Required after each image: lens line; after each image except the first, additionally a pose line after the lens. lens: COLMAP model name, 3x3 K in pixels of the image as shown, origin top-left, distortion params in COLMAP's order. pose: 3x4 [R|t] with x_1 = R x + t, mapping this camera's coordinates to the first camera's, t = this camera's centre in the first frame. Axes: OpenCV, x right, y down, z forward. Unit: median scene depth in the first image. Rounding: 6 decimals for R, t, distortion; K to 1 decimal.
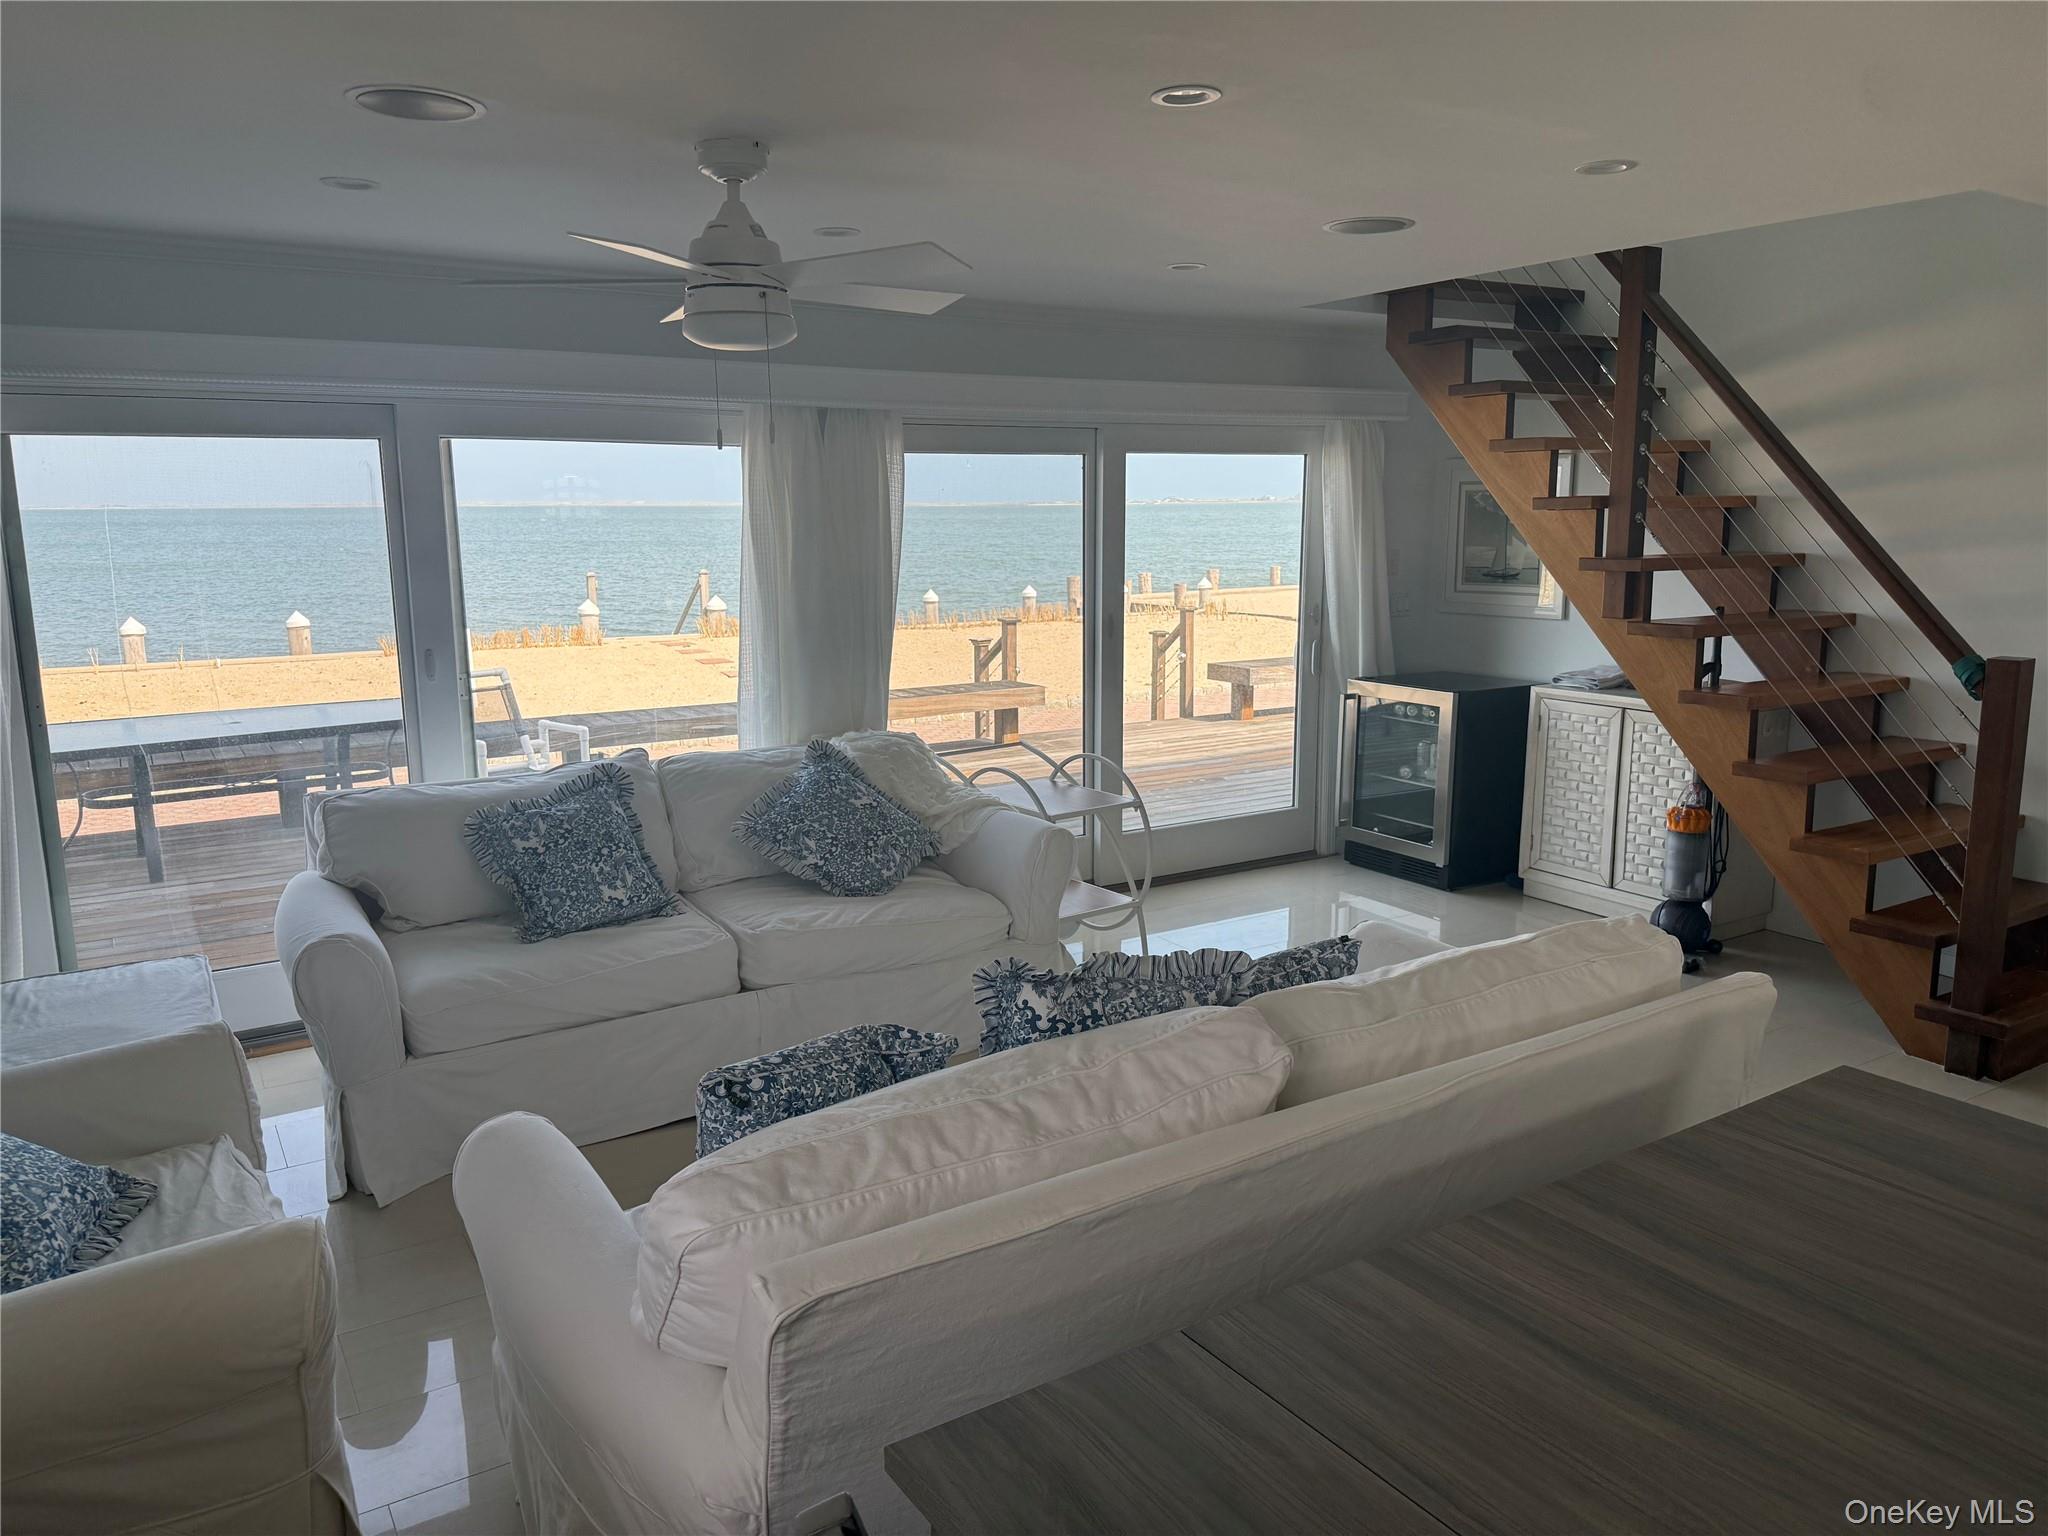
lens RADIAL K [[1459.7, 0, 1024.0], [0, 1459.7, 768.0], [0, 0, 1]] dist [0.172234, -0.274622]
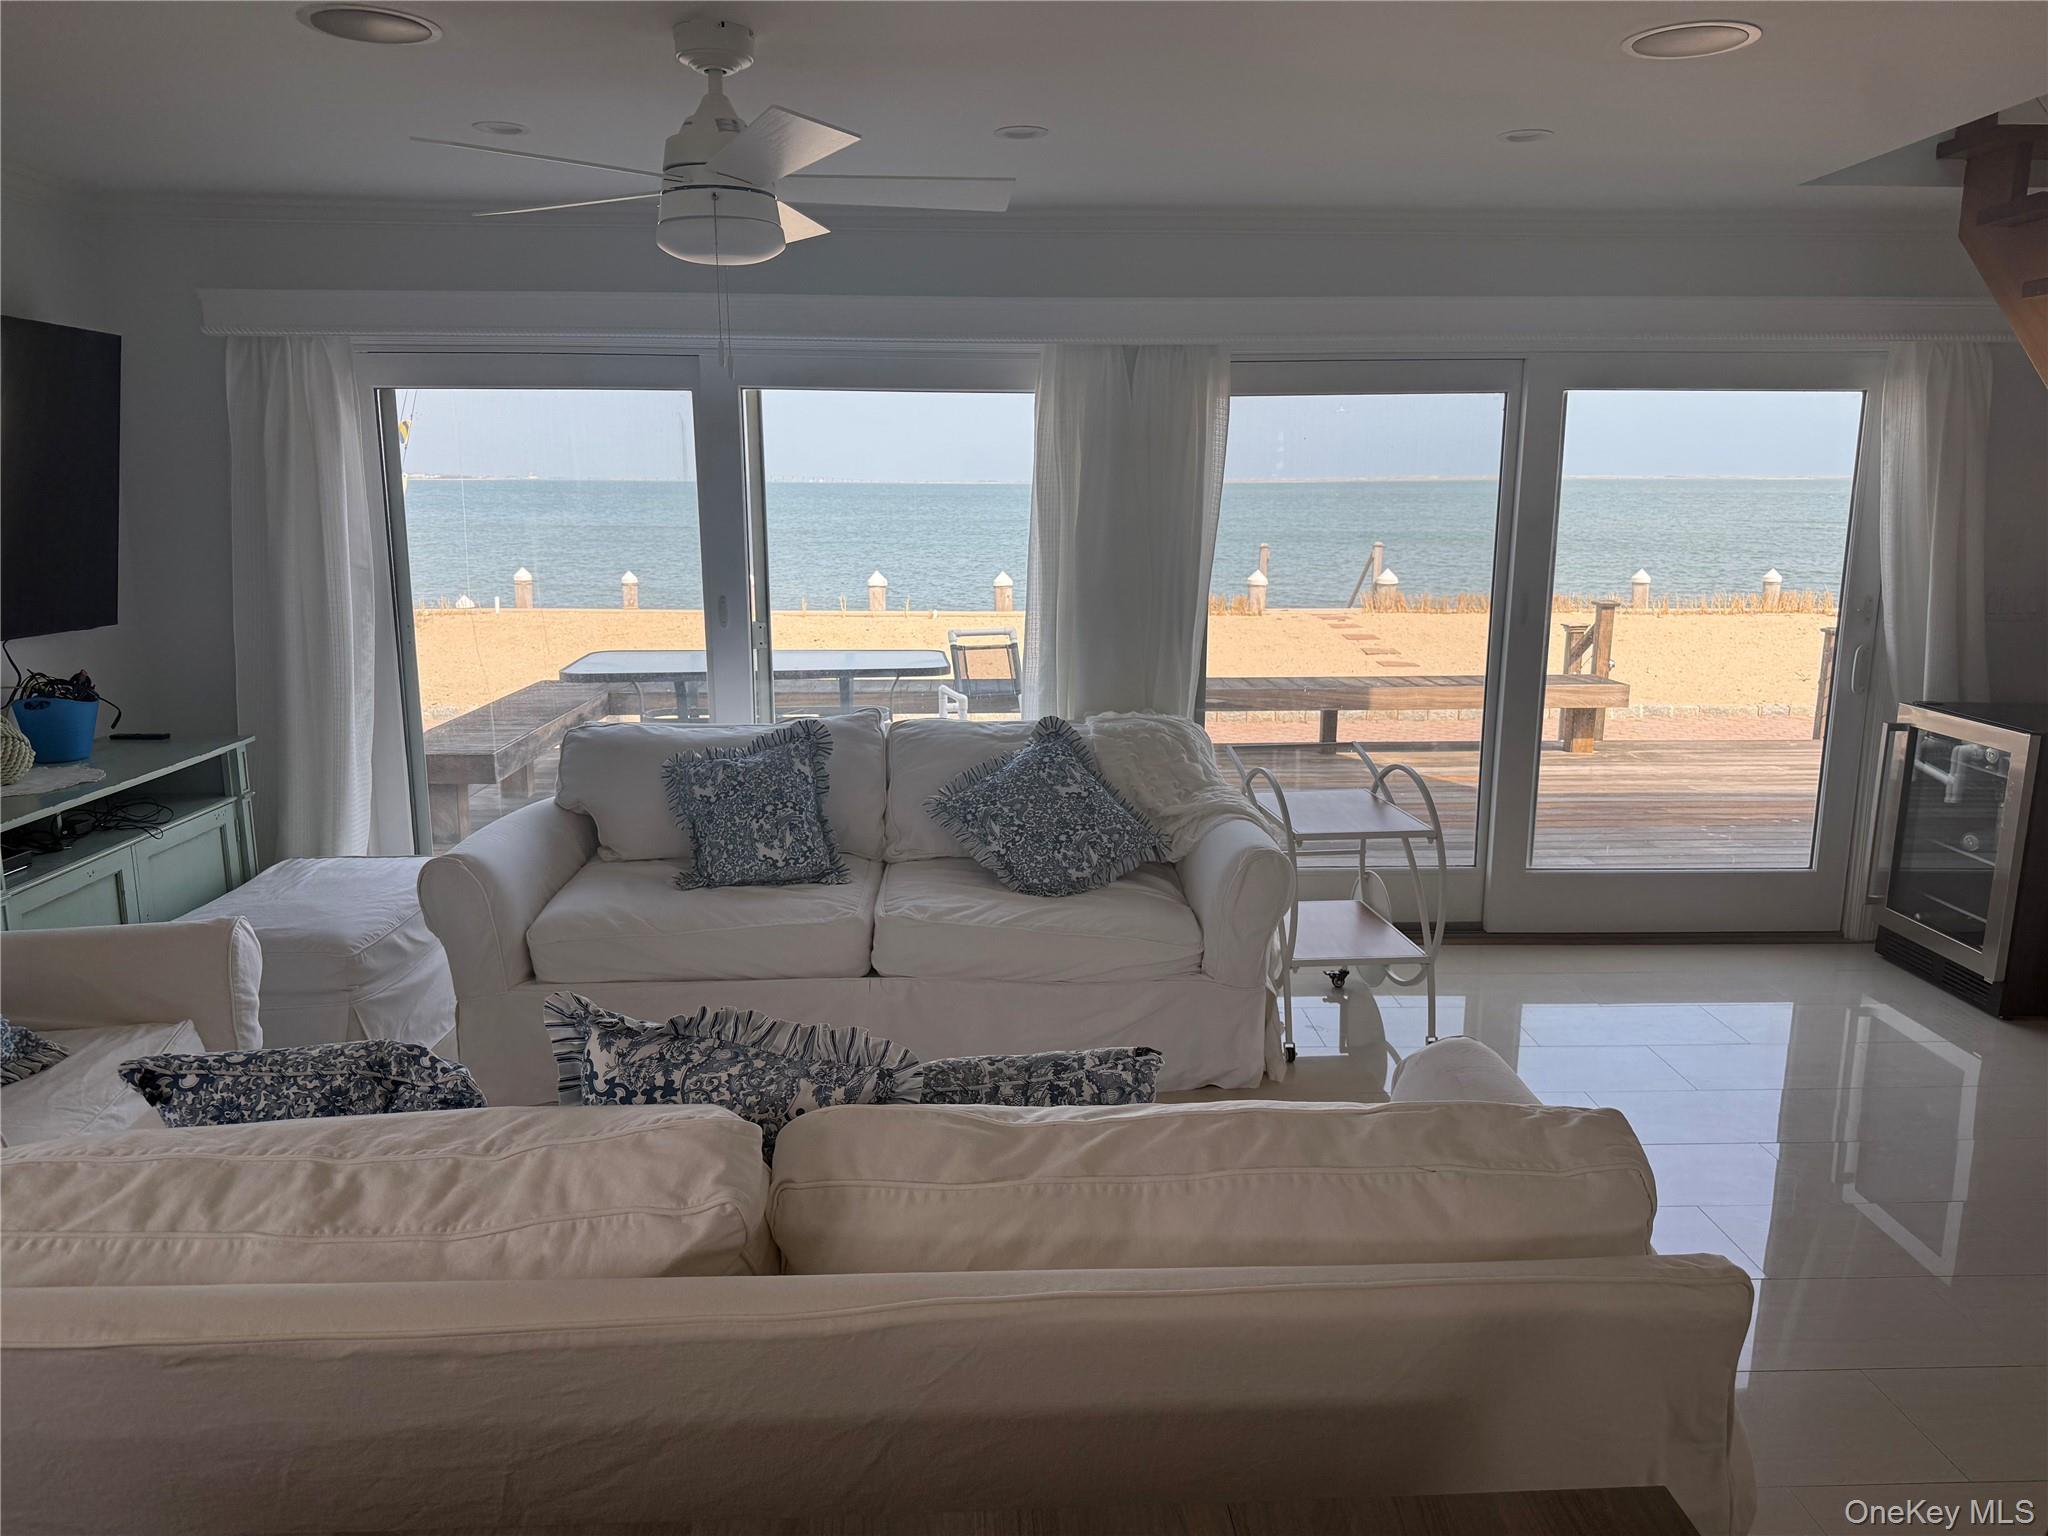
lens RADIAL K [[1447.5, 0, 1031.9], [0, 1447.5, 776.7], [0, 0, 1]] dist [0.093796, -0.133979]
pose [[0.858311, 0.109859, -0.501231, 0.317061], [-0.098143, 0.993926, 0.049786, -0.026986], [0.503656, 0.006461, 0.863880, 0.240901]]
